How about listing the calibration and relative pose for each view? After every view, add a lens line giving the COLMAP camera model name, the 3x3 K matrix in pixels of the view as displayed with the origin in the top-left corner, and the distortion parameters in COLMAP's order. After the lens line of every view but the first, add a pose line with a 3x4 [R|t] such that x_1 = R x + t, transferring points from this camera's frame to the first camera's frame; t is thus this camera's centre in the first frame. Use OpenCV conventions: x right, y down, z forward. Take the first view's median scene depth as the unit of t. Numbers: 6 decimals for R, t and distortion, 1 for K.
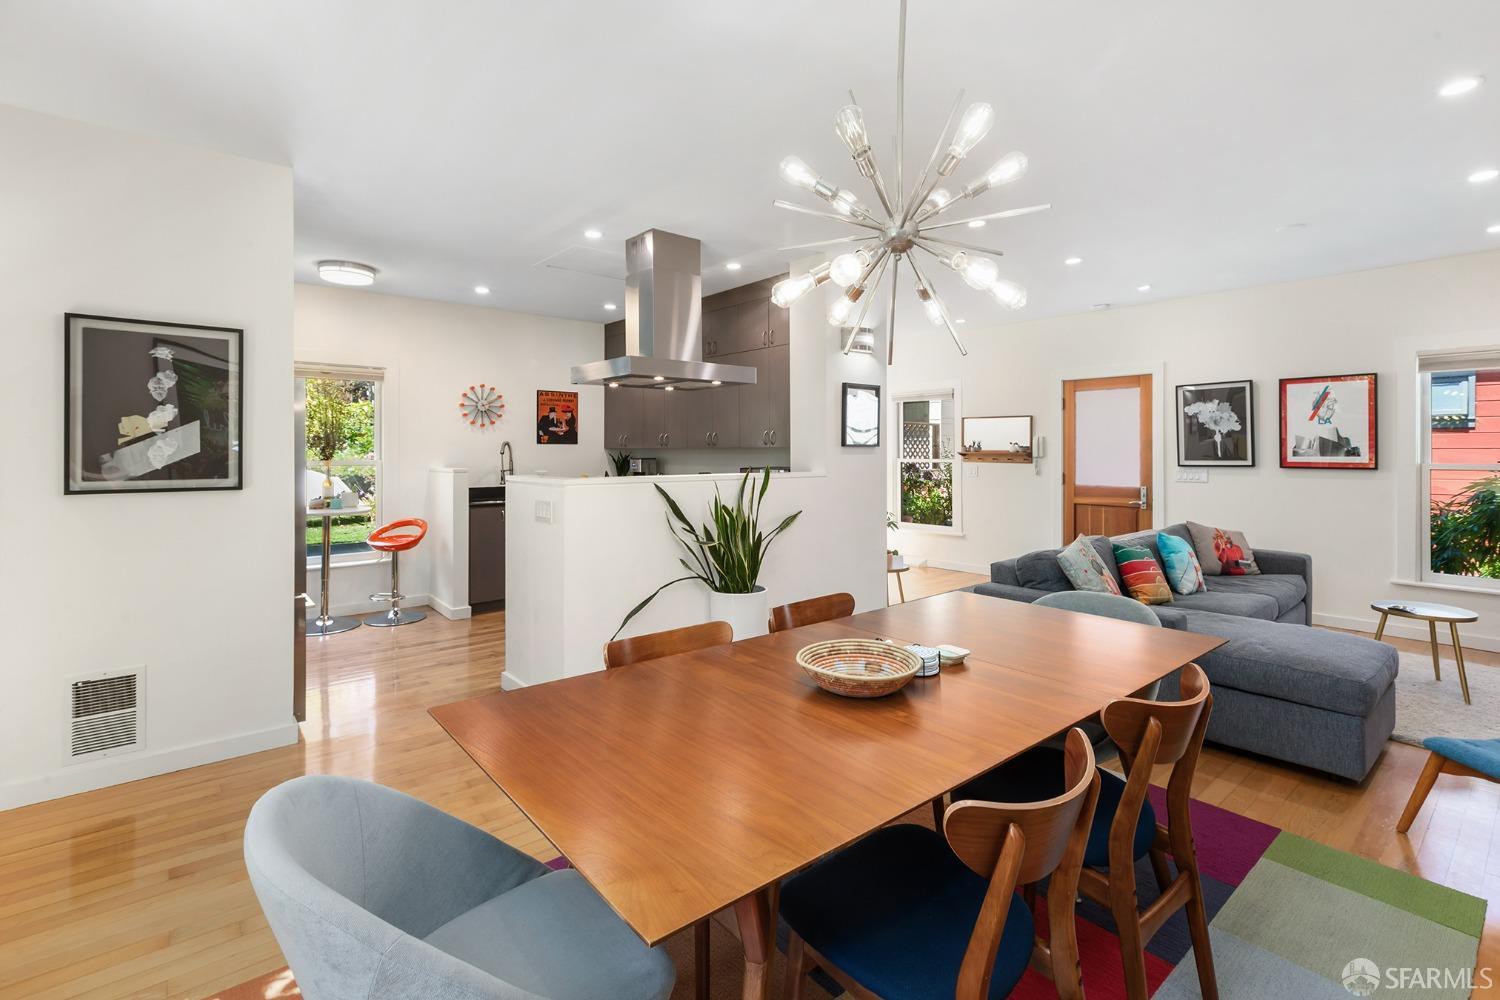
lens RADIAL K [[682.5, 0, 759.5], [0, 682.5, 444.3], [0, 0, 1]] dist [0.001436, -0.000819]
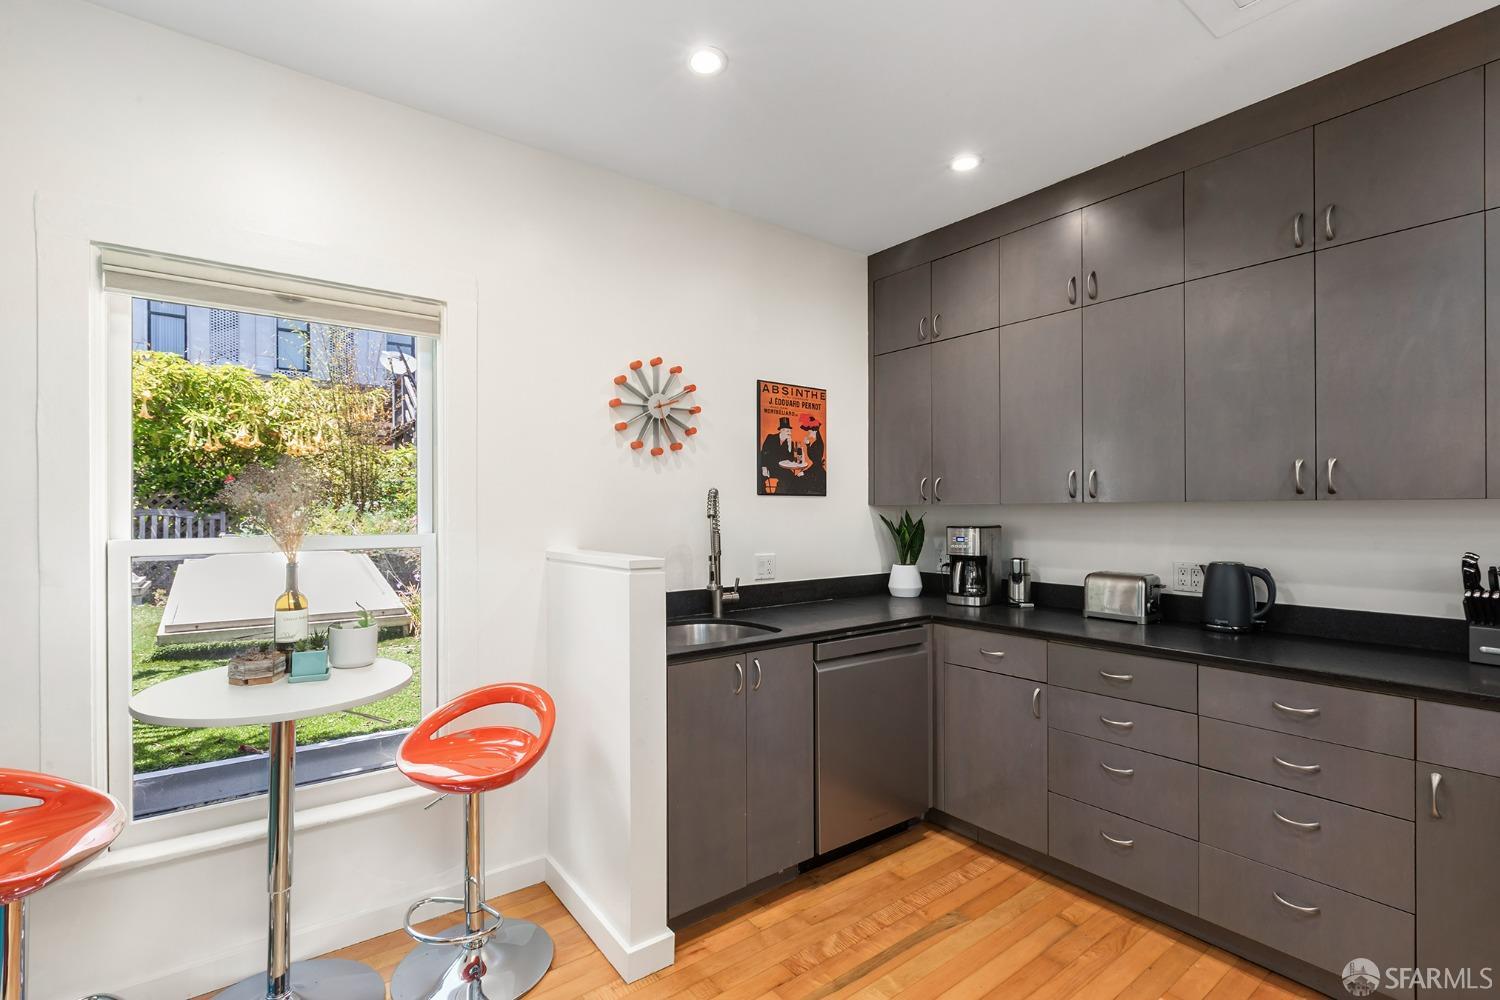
lens RADIAL K [[674.9, 0, 744.2], [0, 674.9, 511.2], [0, 0, 1]] dist [-0.000550, -0.000008]
pose [[0.997736, -0.003555, -0.067153, -0.348000], [0.004209, 0.999945, 0.009601, 0.006407], [0.067115, -0.009862, 0.997697, 0.620882]]
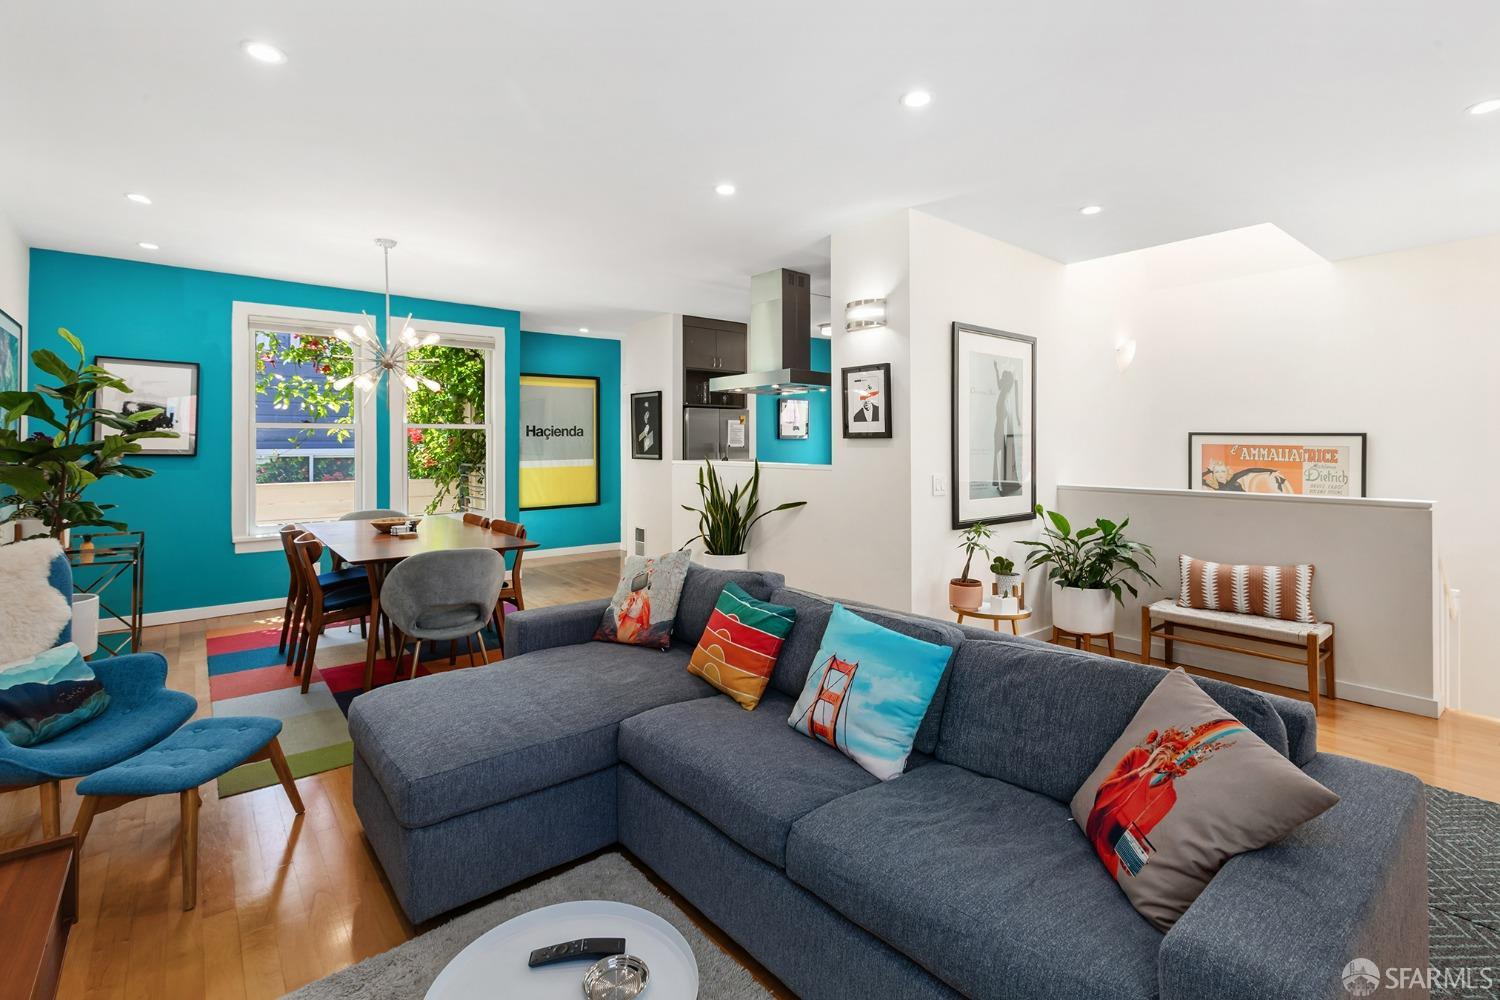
lens RADIAL K [[677.0, 0, 751.2], [0, 677.0, 435.1], [0, 0, 1]] dist [0.000981, 0.000520]
pose [[-0.008168, -0.010020, -0.999916, 0.803783], [0.009919, 0.999900, -0.010101, 0.004533], [0.999917, -0.010001, -0.008068, 0.691211]]
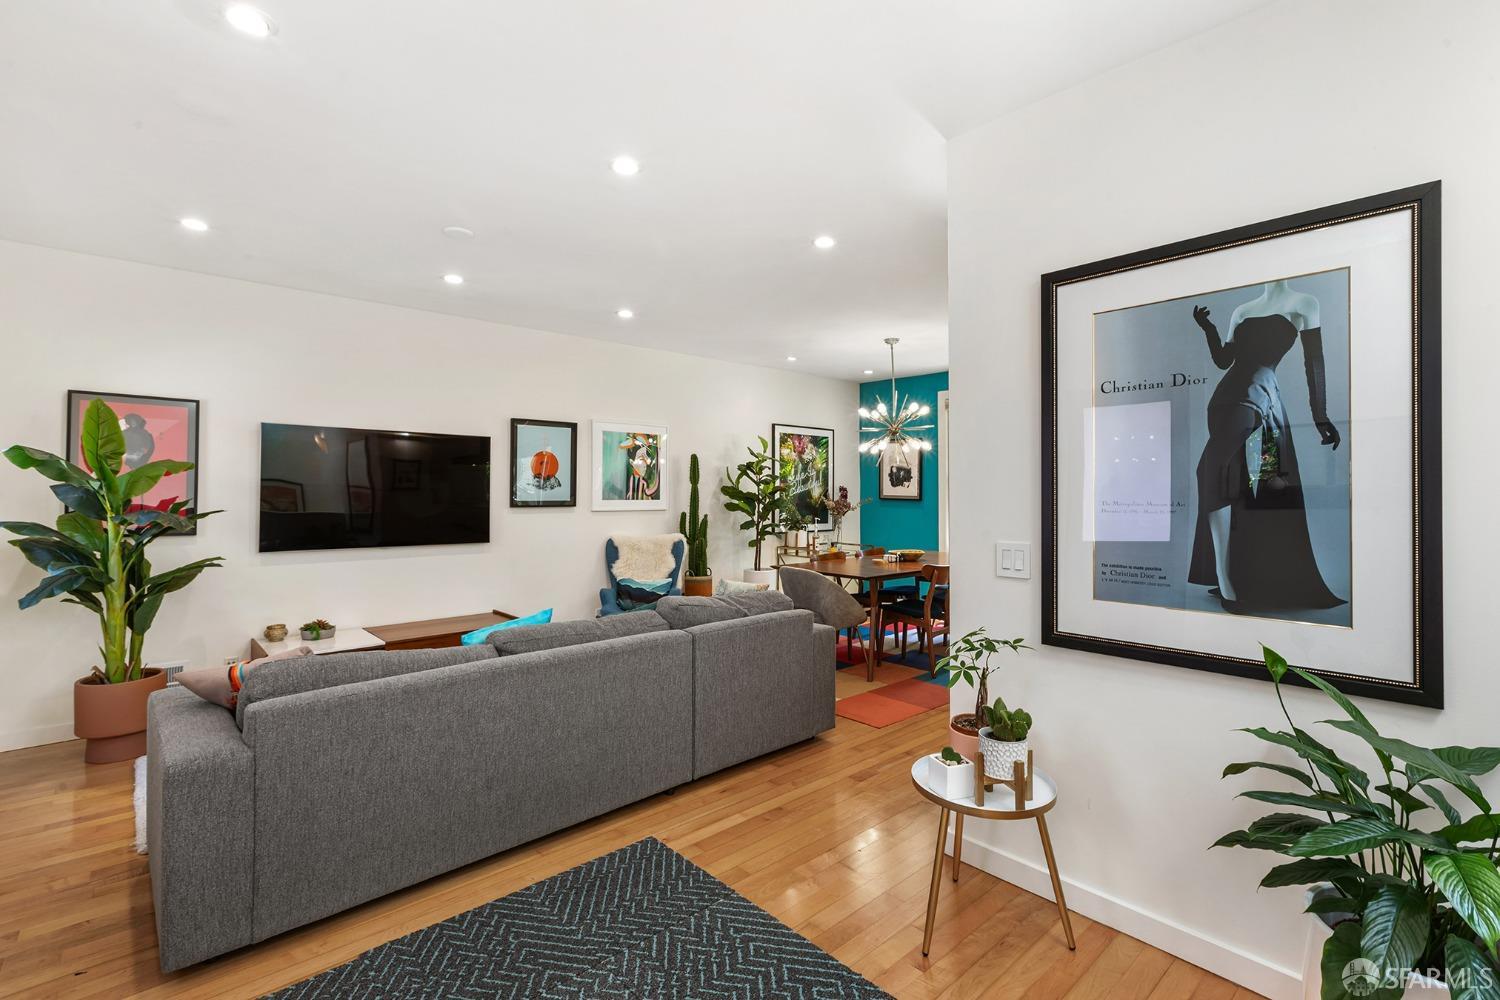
lens RADIAL K [[691.1, 0, 777.1], [0, 691.1, 490.6], [0, 0, 1]] dist [-0.000870, -0.000192]
pose [[-0.998435, 0.001685, -0.055900, 0.284620], [0.002373, 0.999922, -0.012235, 0.012865], [0.055875, -0.012349, -0.998361, 1.283558]]
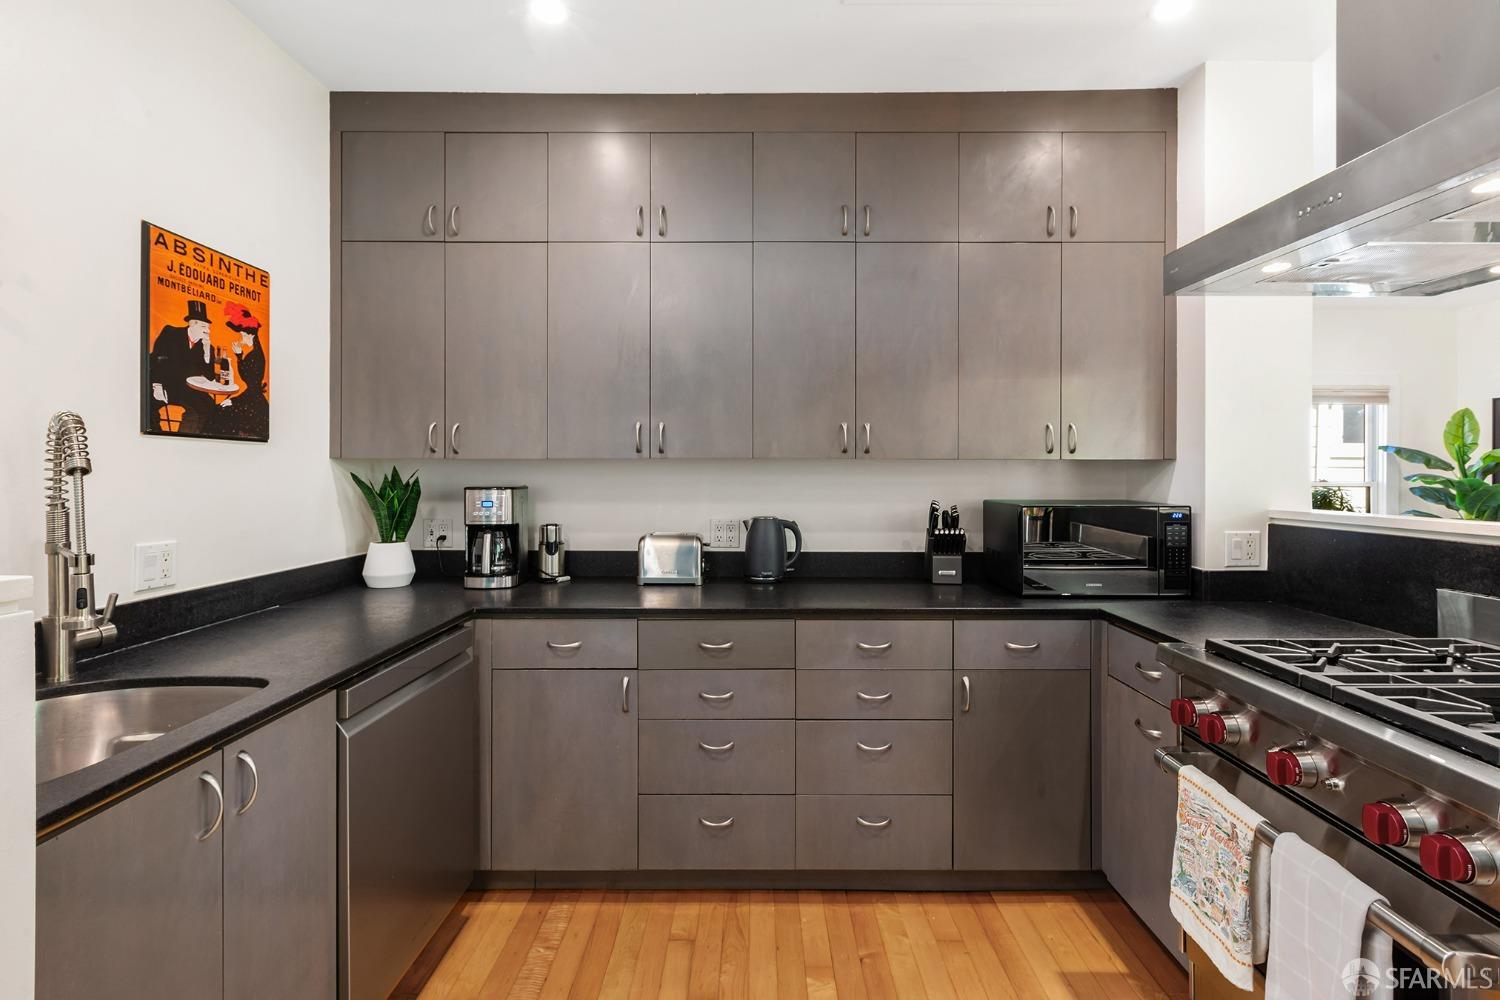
lens RADIAL K [[677.5, 0, 746.6], [0, 677.5, 472.3], [0, 0, 1]] dist [-0.000400, 0.000115]
pose [[0.659091, 0.000893, 0.752063, -0.418845], [-0.008230, 0.999948, 0.006025, 0.011082], [-0.752018, -0.010160, 0.659064, 0.767101]]
